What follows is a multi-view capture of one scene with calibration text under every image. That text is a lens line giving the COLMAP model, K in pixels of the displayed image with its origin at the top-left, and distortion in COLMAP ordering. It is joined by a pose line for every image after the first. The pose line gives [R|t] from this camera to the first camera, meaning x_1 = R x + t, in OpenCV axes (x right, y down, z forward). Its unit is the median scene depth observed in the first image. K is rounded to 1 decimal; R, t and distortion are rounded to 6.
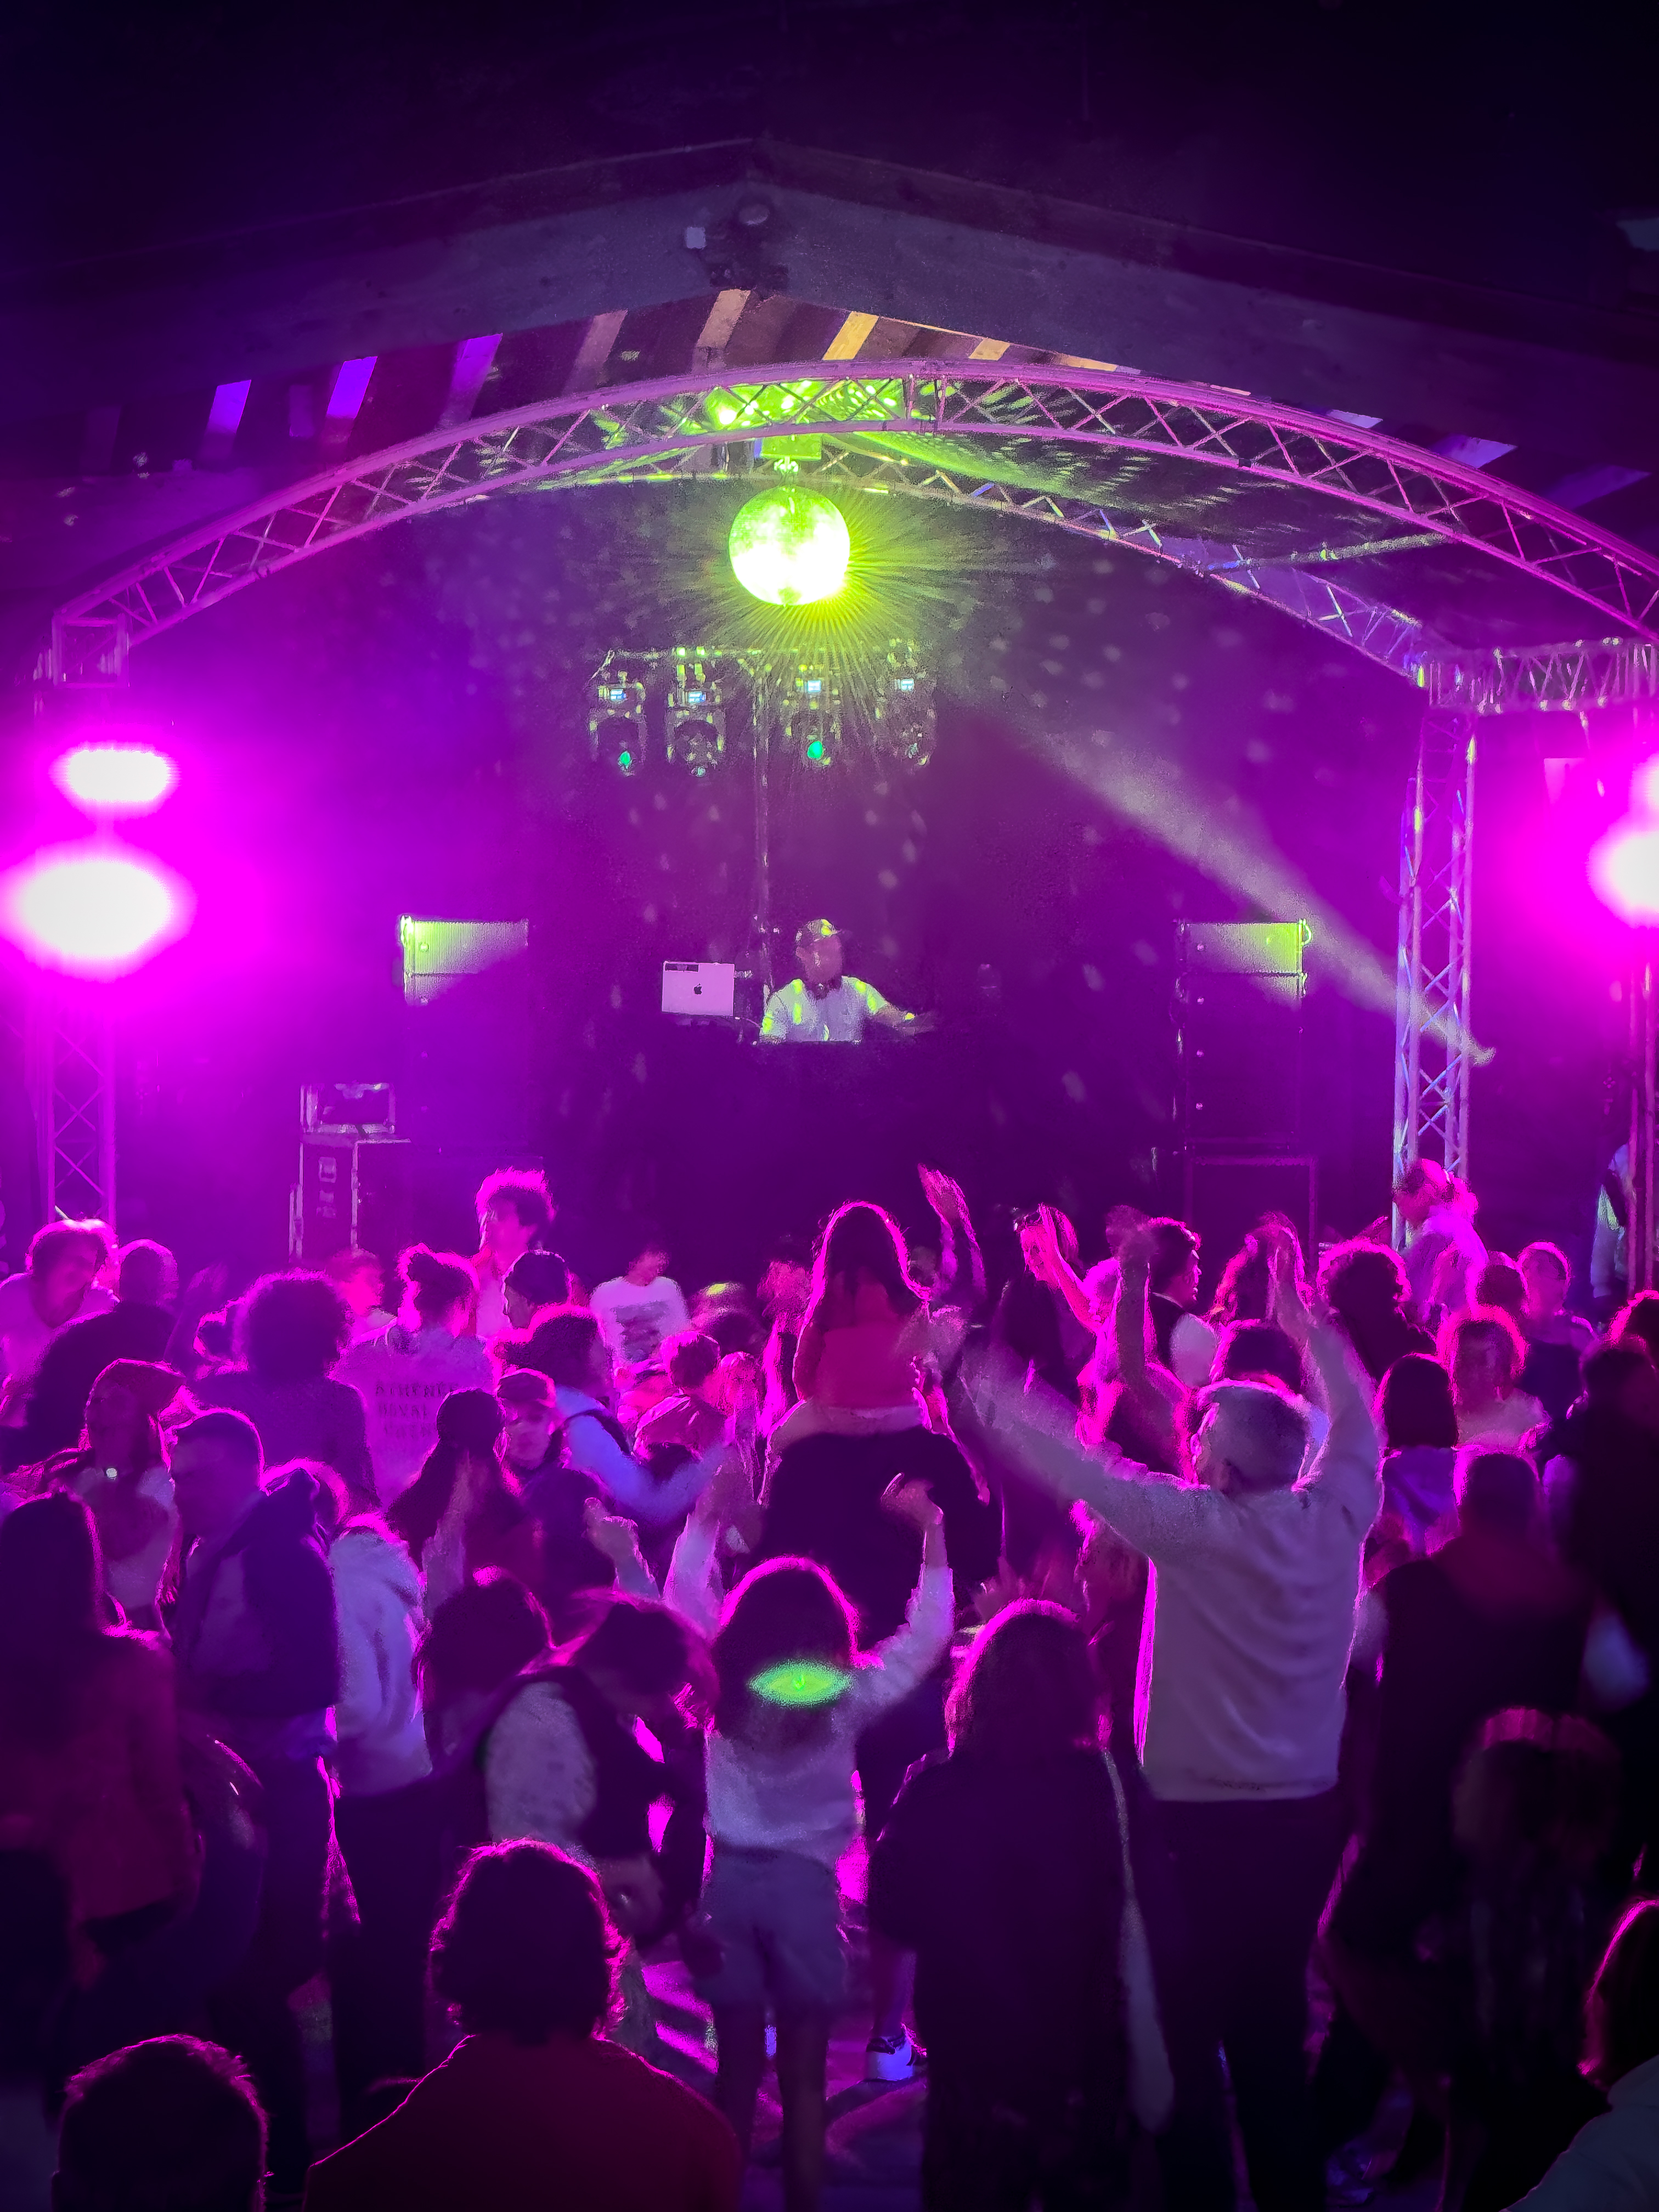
lens RADIAL K [[7742.6, 0, 823.6], [0, 7742.6, 1109.8], [0, 0, 1]] dist [0.381005, 0.000000]
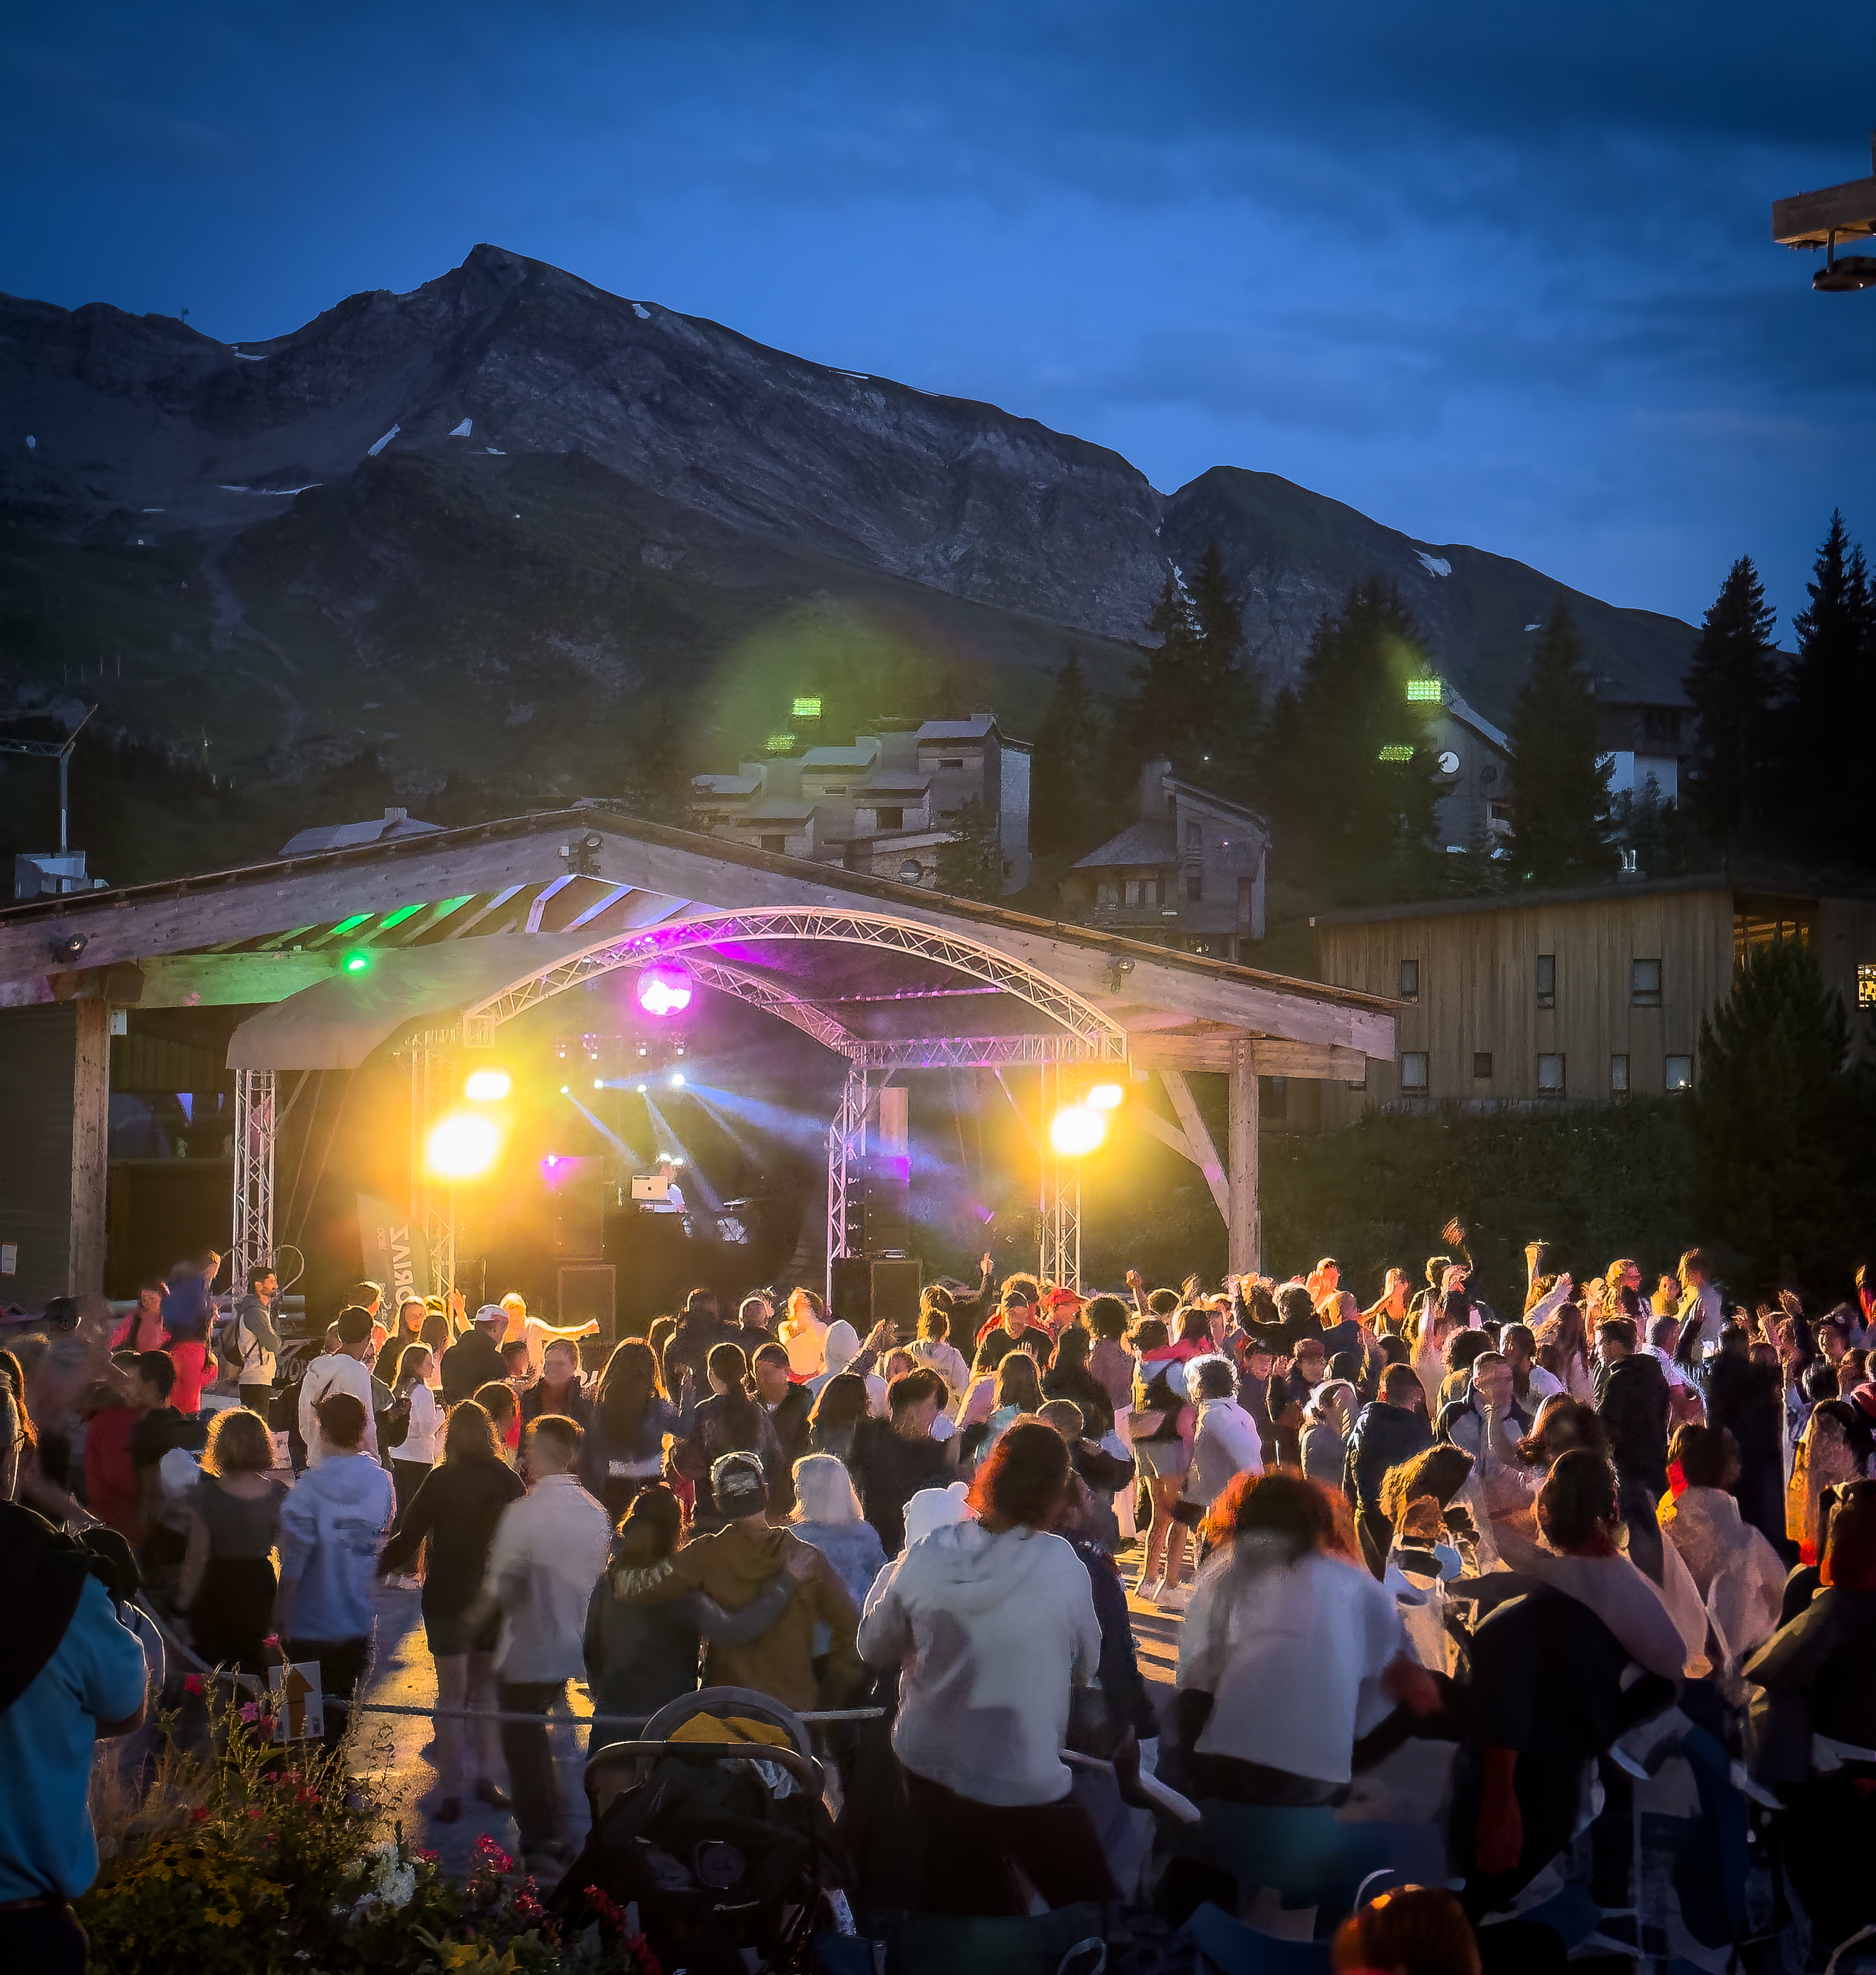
lens RADIAL K [[3413.0, 0, 932.7], [0, 3413.0, 983.9], [0, 0, 1]] dist [0.169449, 0.000000]
pose [[0.914987, 0.017846, 0.403089, -0.330416], [0.014810, 0.996863, -0.077750, 0.003532], [-0.403212, 0.077110, 0.911852, 0.072830]]
